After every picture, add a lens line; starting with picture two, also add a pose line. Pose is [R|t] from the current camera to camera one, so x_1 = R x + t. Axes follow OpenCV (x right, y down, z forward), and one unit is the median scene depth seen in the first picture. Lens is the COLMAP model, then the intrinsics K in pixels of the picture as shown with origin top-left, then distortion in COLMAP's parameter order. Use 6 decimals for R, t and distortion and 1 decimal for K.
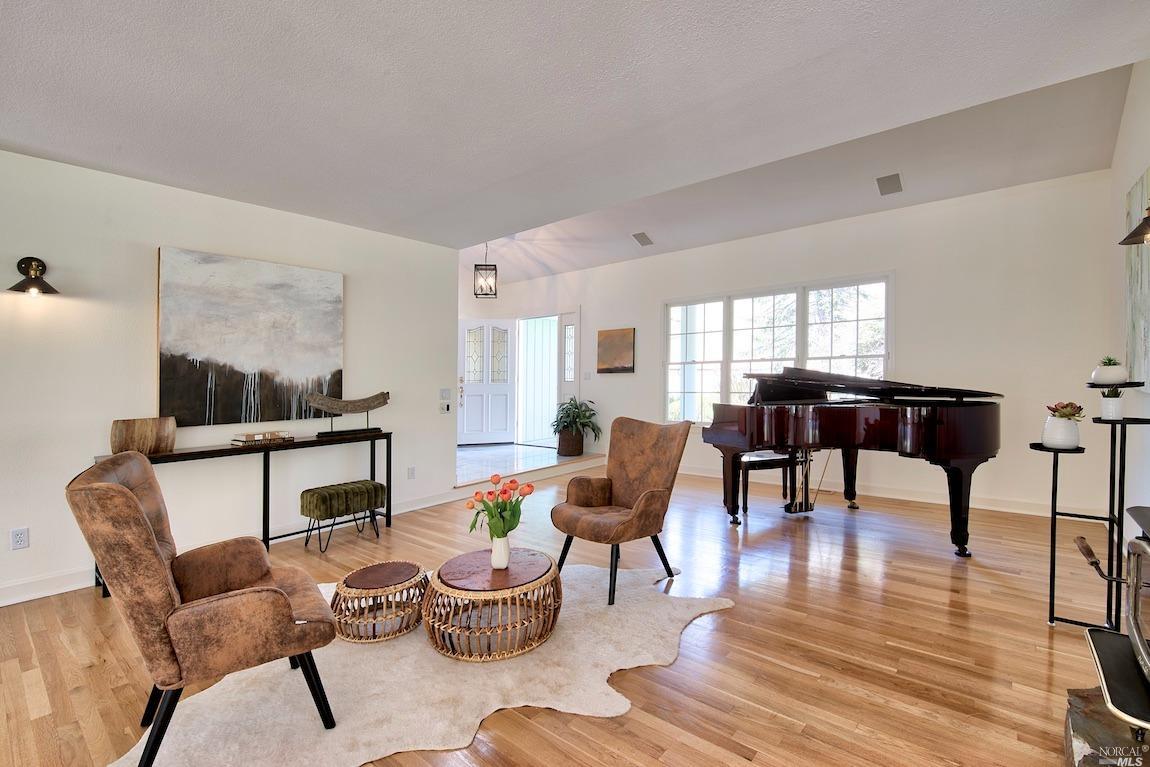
lens RADIAL K [[519.1, 0, 582.2], [0, 519.1, 390.7], [0, 0, 1]] dist [-0.000830, -0.005931]
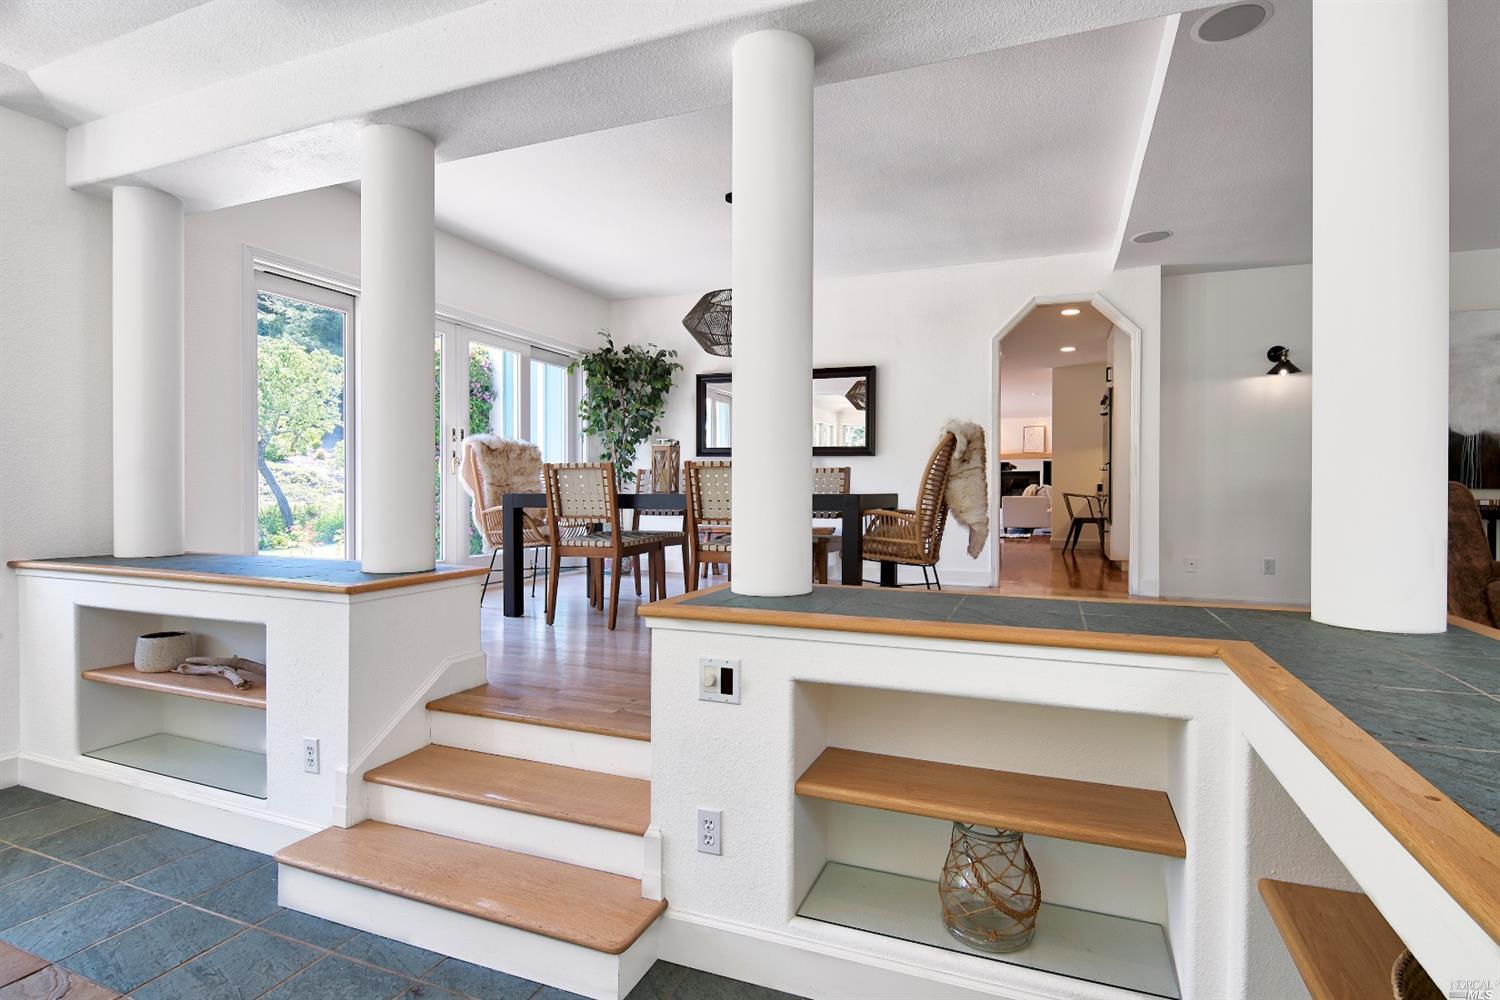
lens RADIAL K [[731.5, 0, 752.0], [0, 731.5, 466.0], [0, 0, 1]] dist [-0.001011, -0.008591]
pose [[0.319971, -0.016829, -0.947278, 0.162726], [-0.031976, 0.999081, -0.028550, 0.096396], [0.946888, 0.039426, 0.319139, -0.595473]]
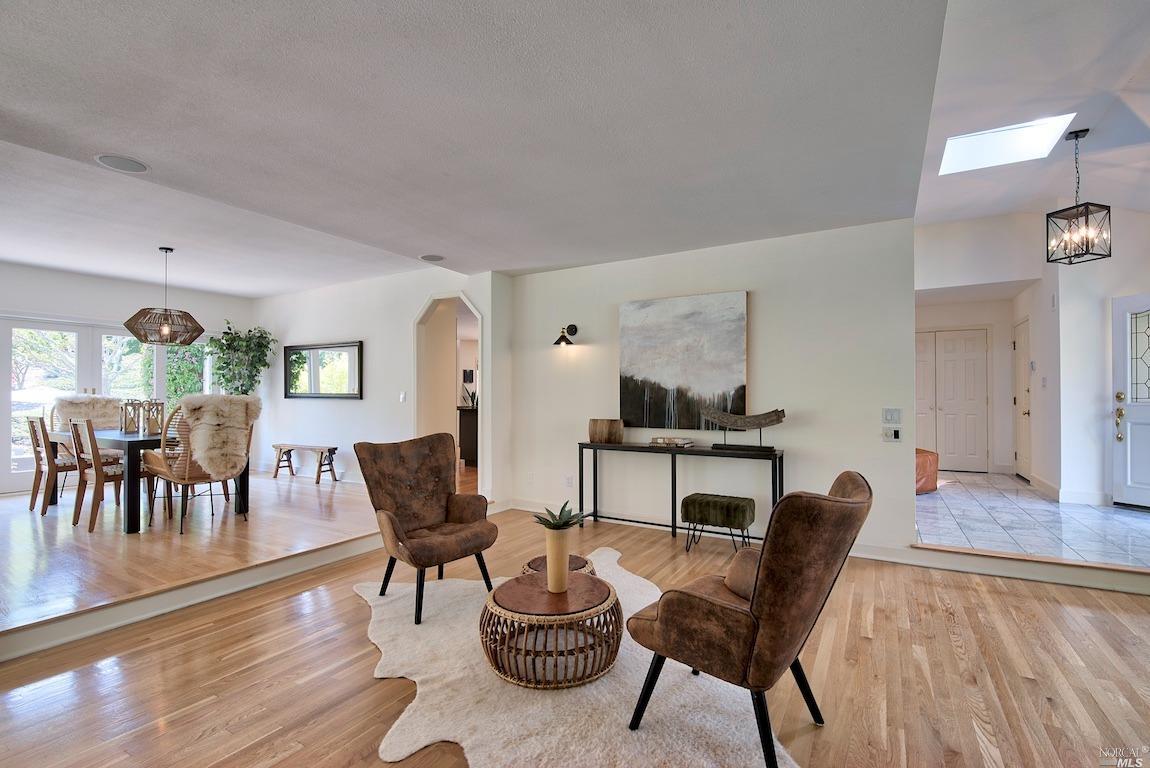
lens RADIAL K [[519.1, 0, 582.2], [0, 519.1, 391.2], [0, 0, 1]] dist [-0.000830, -0.005931]
pose [[0.151292, 0.009534, -0.988443, 0.547659], [-0.023587, 0.999704, 0.006033, -0.030864], [0.988208, 0.022402, 0.151472, 0.592545]]
